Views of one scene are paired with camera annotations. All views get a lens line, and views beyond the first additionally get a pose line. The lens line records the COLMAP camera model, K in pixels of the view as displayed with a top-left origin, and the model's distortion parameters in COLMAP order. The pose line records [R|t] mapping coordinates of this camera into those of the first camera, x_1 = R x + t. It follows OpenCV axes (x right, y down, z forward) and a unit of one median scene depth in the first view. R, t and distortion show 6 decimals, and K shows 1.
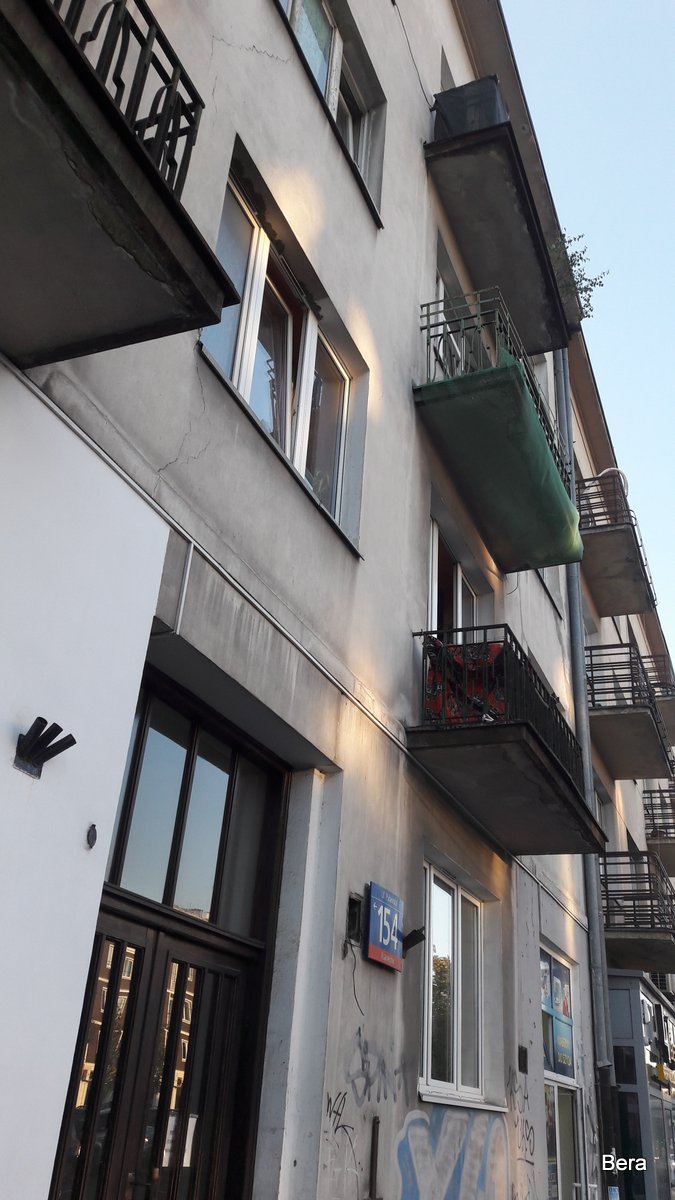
lens RADIAL K [[1000.0, 0, 338.4], [0, 1000.0, 554.3], [0, 0, 1]] dist [-0.007073, -0.011834]
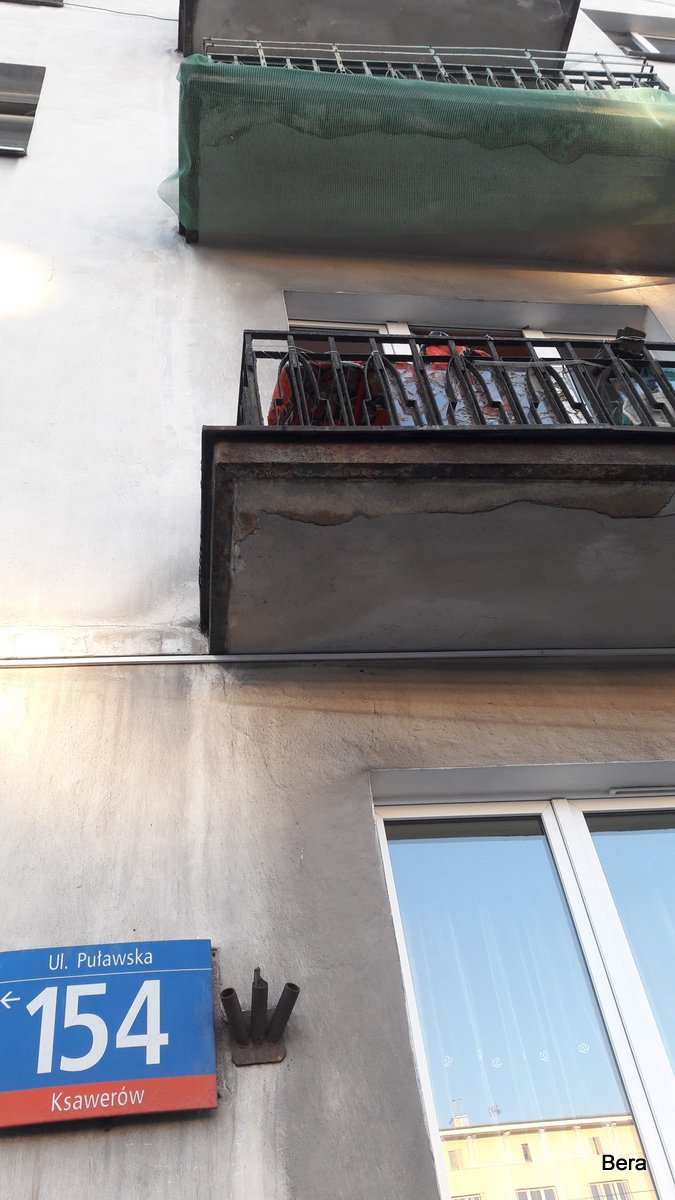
lens RADIAL K [[963.4, 0, 337.5], [0, 963.4, 600.0], [0, 0, 1]] dist [-0.008667, 0.063290]
pose [[0.471571, -0.690705, -0.548222, 0.381955], [0.566813, 0.713667, -0.411586, 0.410639], [0.675532, -0.116647, 0.728045, 0.698925]]
